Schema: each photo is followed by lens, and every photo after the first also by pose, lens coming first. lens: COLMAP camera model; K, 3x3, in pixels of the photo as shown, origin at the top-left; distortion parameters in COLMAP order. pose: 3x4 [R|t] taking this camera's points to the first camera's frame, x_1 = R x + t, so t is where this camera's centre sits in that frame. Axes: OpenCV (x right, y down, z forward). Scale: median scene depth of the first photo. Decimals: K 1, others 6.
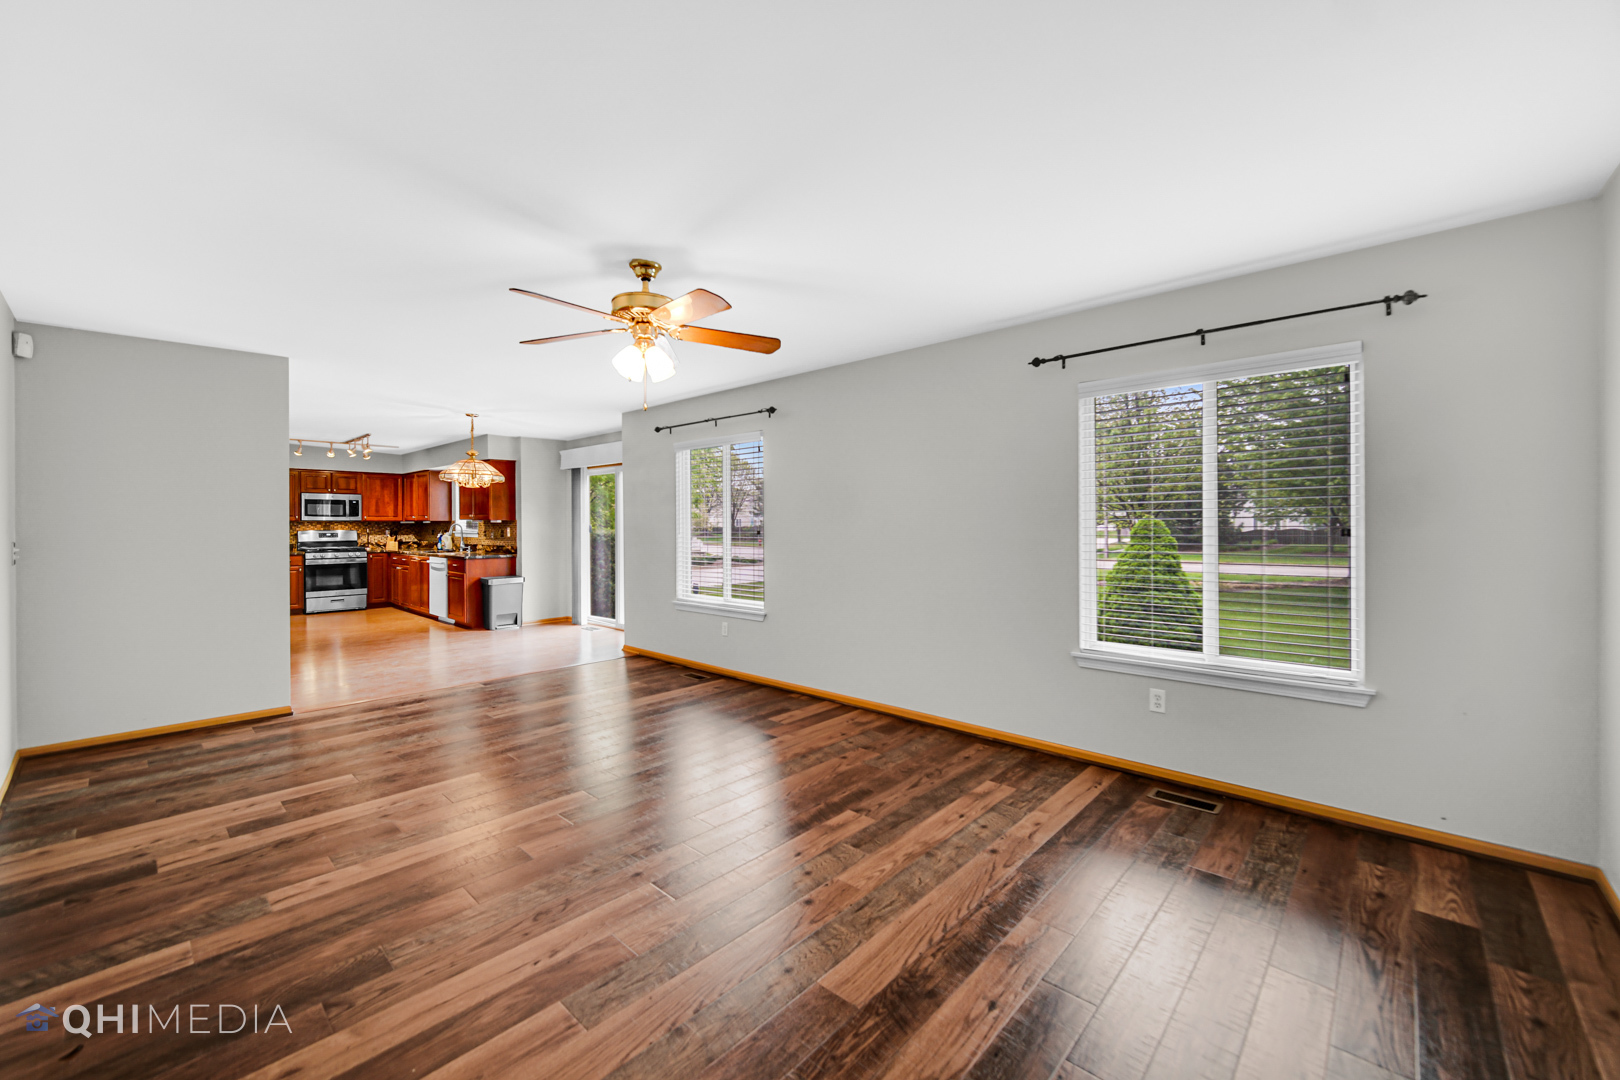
lens RADIAL K [[642.7, 0, 802.5], [0, 642.7, 526.8], [0, 0, 1]] dist [0.001142, 0.000723]
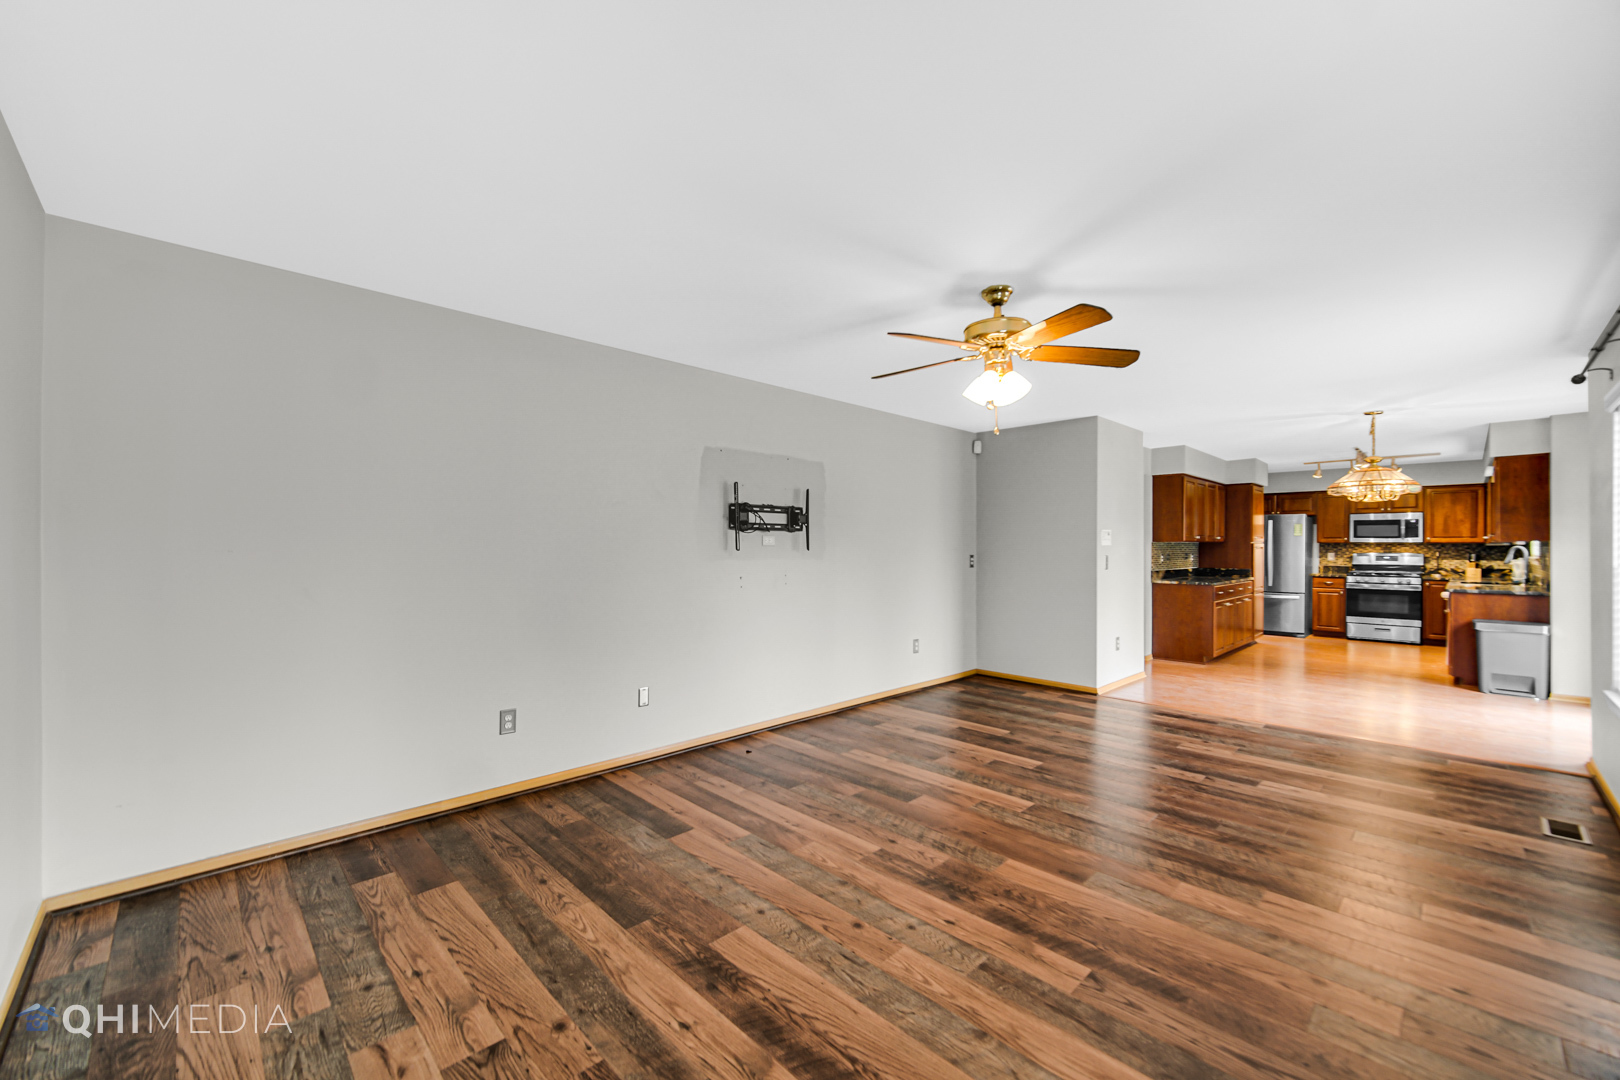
lens RADIAL K [[642.7, 0, 804.3], [0, 642.7, 540.5], [0, 0, 1]] dist [0.001142, 0.000723]
pose [[-0.046969, -0.005467, -0.998881, 0.689079], [-0.007680, 0.999957, -0.005112, -0.004283], [0.998867, 0.007431, -0.047009, 0.655167]]
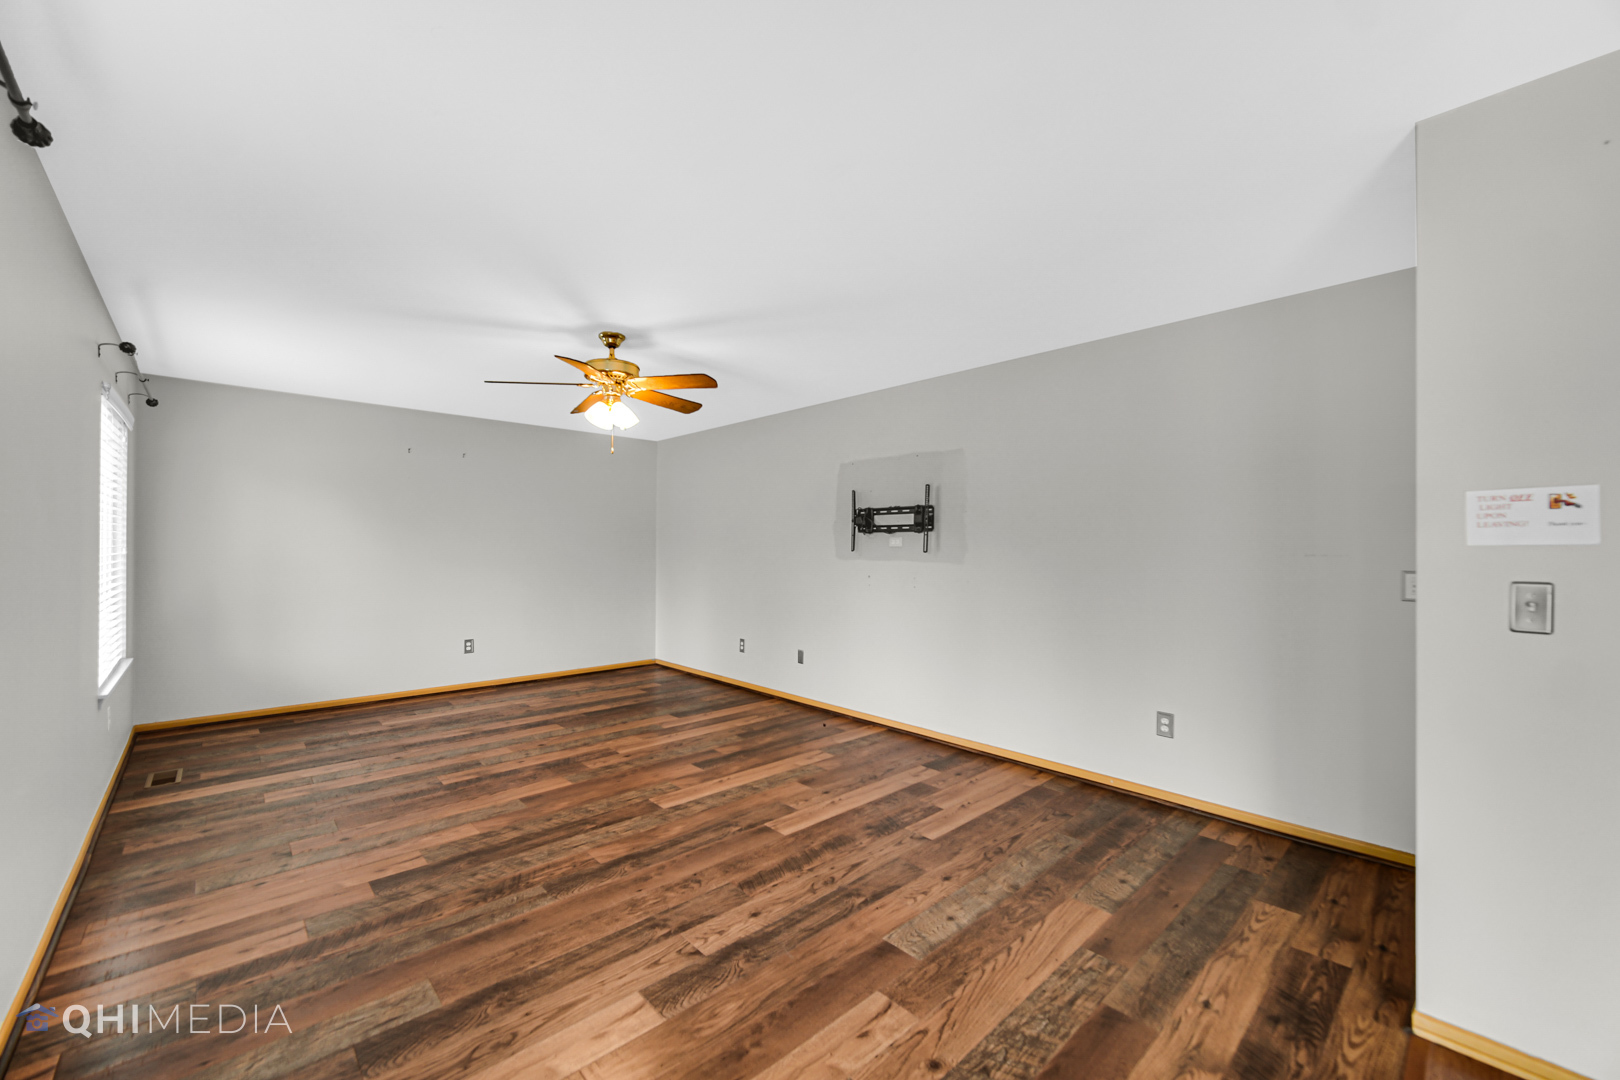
lens RADIAL K [[642.7, 0, 808.6], [0, 642.7, 549.5], [0, 0, 1]] dist [0.001142, 0.000723]
pose [[-0.997598, -0.001398, 0.069251, -0.619261], [-0.000716, 0.999951, 0.009869, -0.008353], [-0.069261, 0.009795, -0.997550, 1.931043]]
